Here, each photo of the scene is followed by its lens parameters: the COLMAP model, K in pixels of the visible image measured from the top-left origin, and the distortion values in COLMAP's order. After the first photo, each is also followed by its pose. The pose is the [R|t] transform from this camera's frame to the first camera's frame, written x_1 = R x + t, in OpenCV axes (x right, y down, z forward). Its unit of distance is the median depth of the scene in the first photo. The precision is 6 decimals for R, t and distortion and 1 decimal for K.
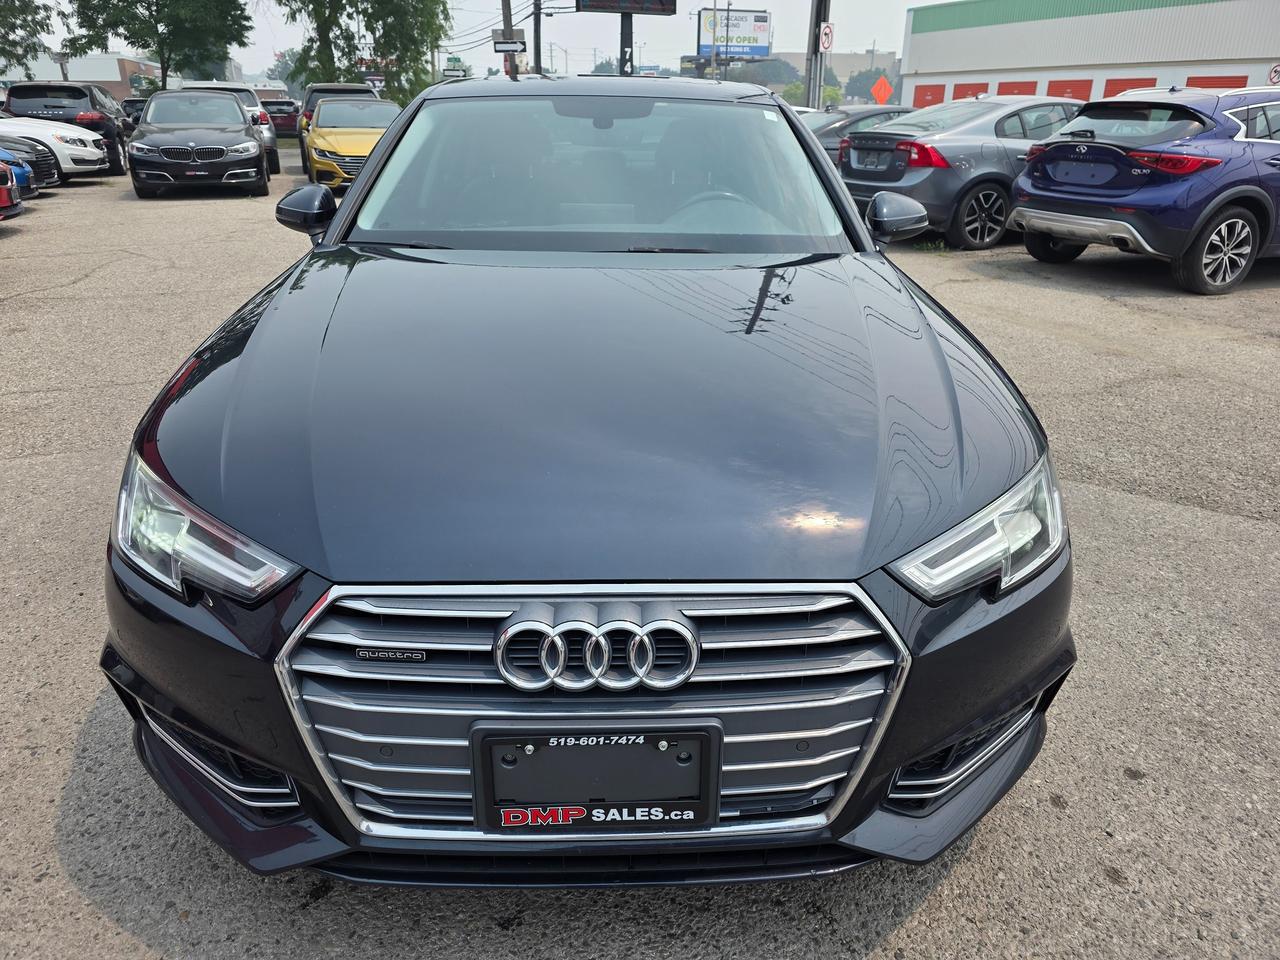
lens RADIAL K [[873.4, 0, 642.6], [0, 873.4, 457.1], [0, 0, 1]] dist [0.041652, -0.047135]
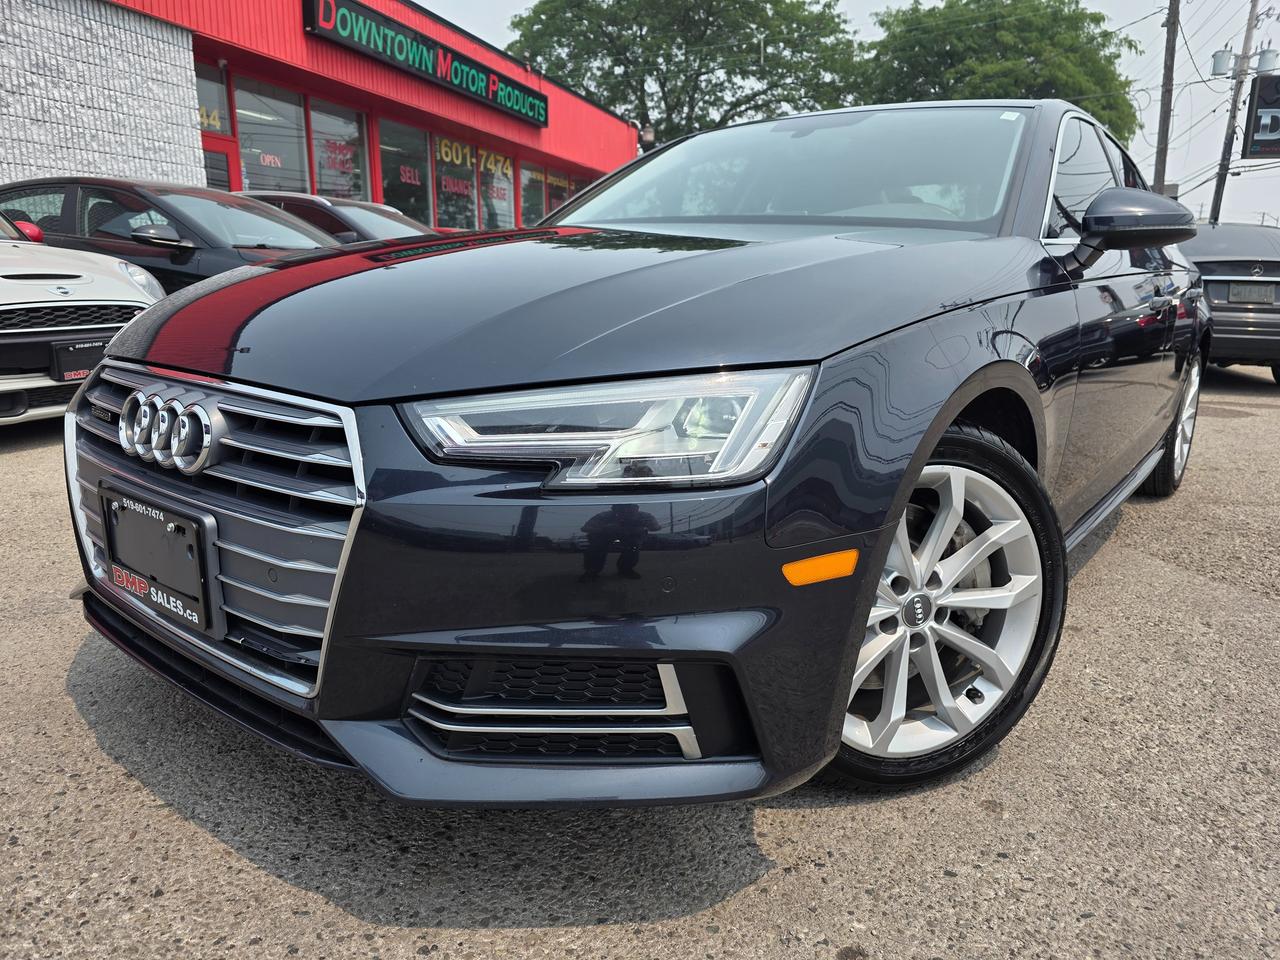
lens RADIAL K [[873.4, 0, 669.3], [0, 873.4, 480.5], [0, 0, 1]] dist [0.041652, -0.047135]
pose [[0.770496, 0.149118, -0.619758, 0.696690], [-0.247946, 0.965798, -0.075873, 0.133673], [0.587247, 0.212126, 0.781117, 0.339681]]
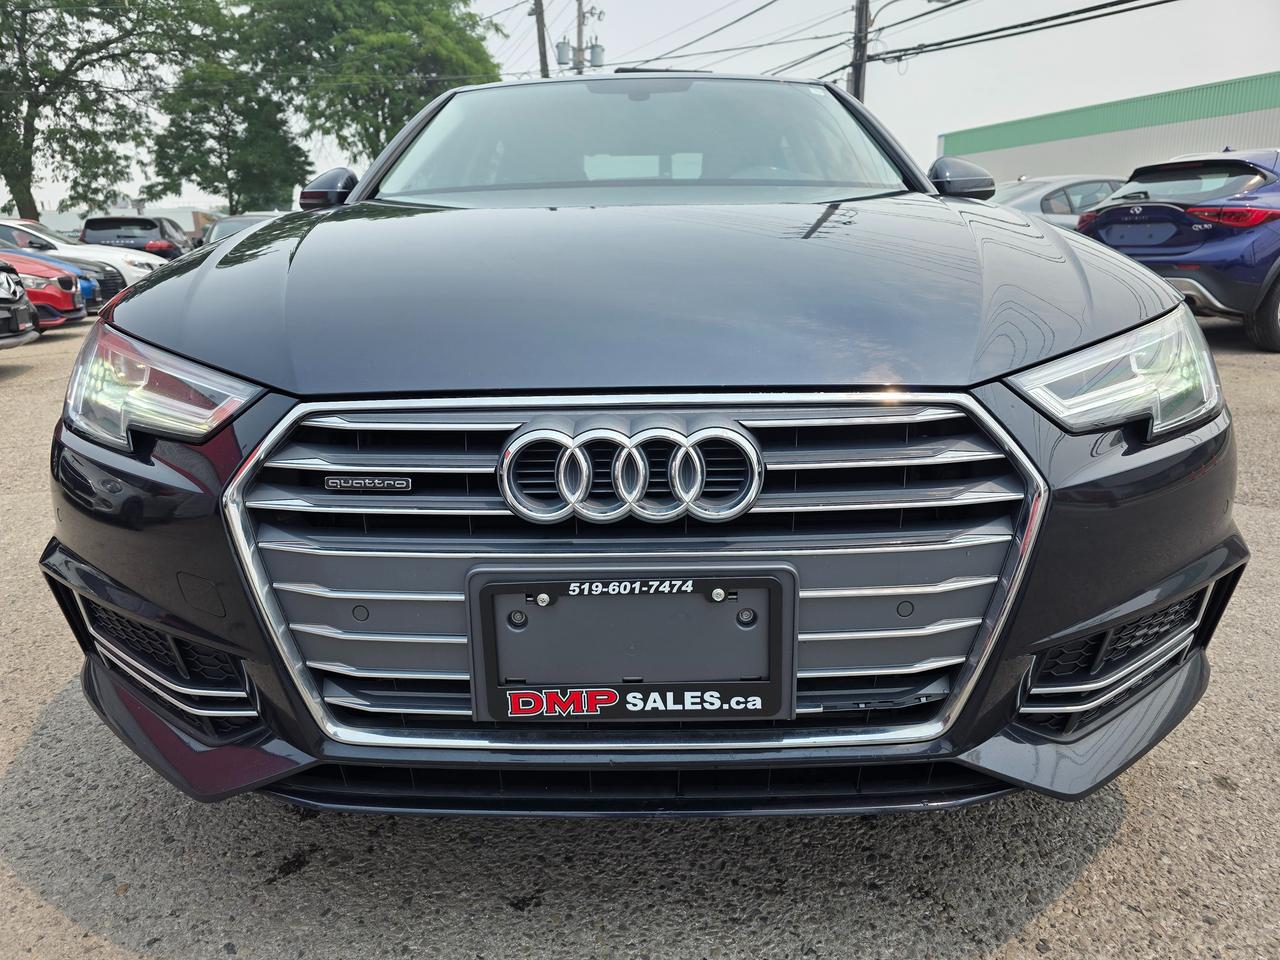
lens RADIAL K [[873.4, 0, 634.9], [0, 873.4, 479.6], [0, 0, 1]] dist [0.041652, -0.047135]
pose [[0.998172, -0.016849, -0.058042, -0.002166], [0.009566, 0.992295, -0.123531, 0.206277], [0.059676, 0.122750, 0.990642, 0.152887]]
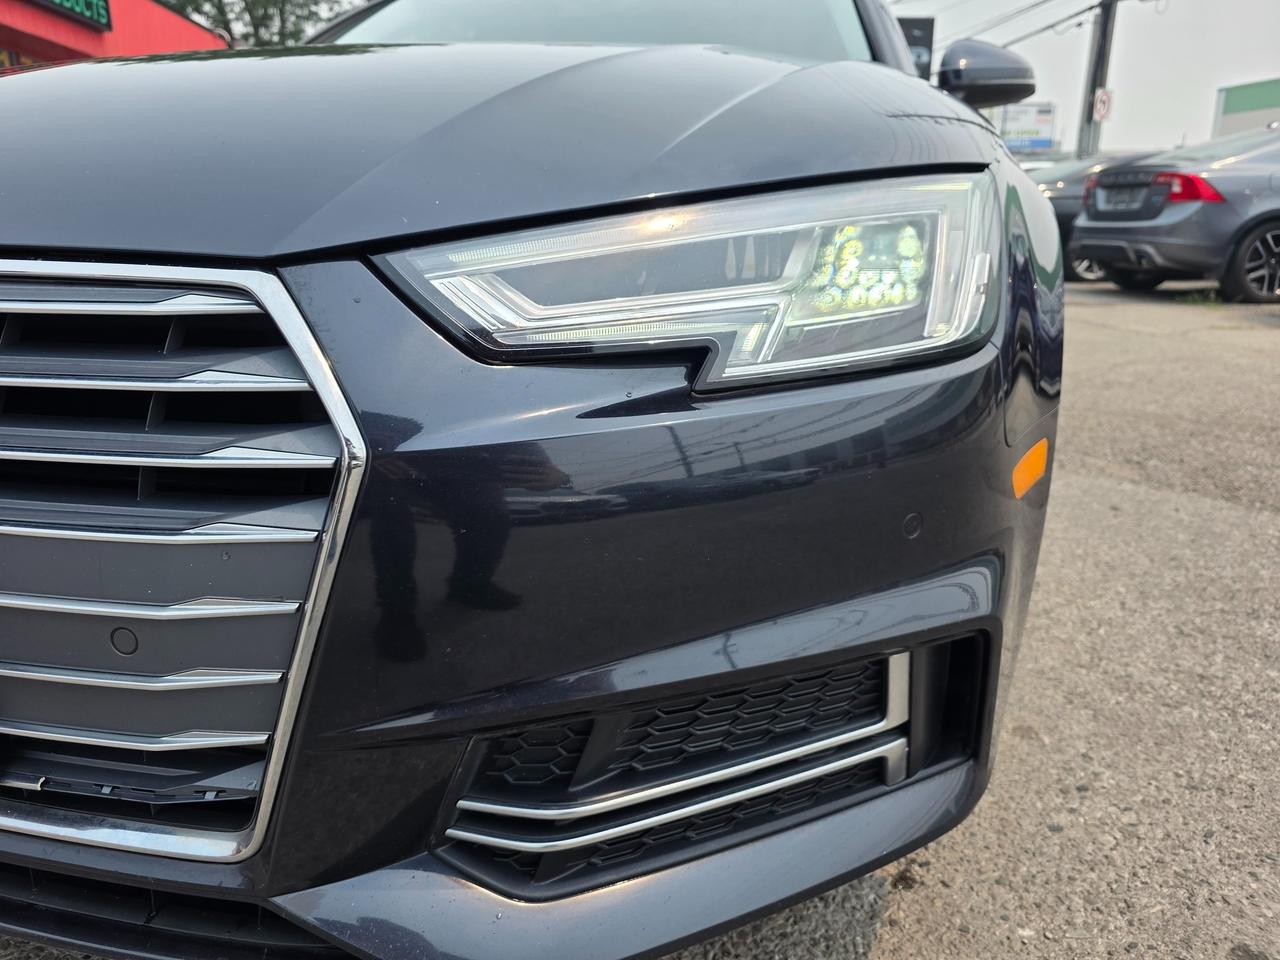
lens RADIAL K [[873.4, 0, 642.4], [0, 873.4, 473.0], [0, 0, 1]] dist [0.041652, -0.047135]
pose [[0.955295, 0.067415, -0.287866, 0.362454], [-0.096423, 0.991461, -0.087794, 0.173861], [0.279489, 0.111626, 0.953638, 0.432096]]
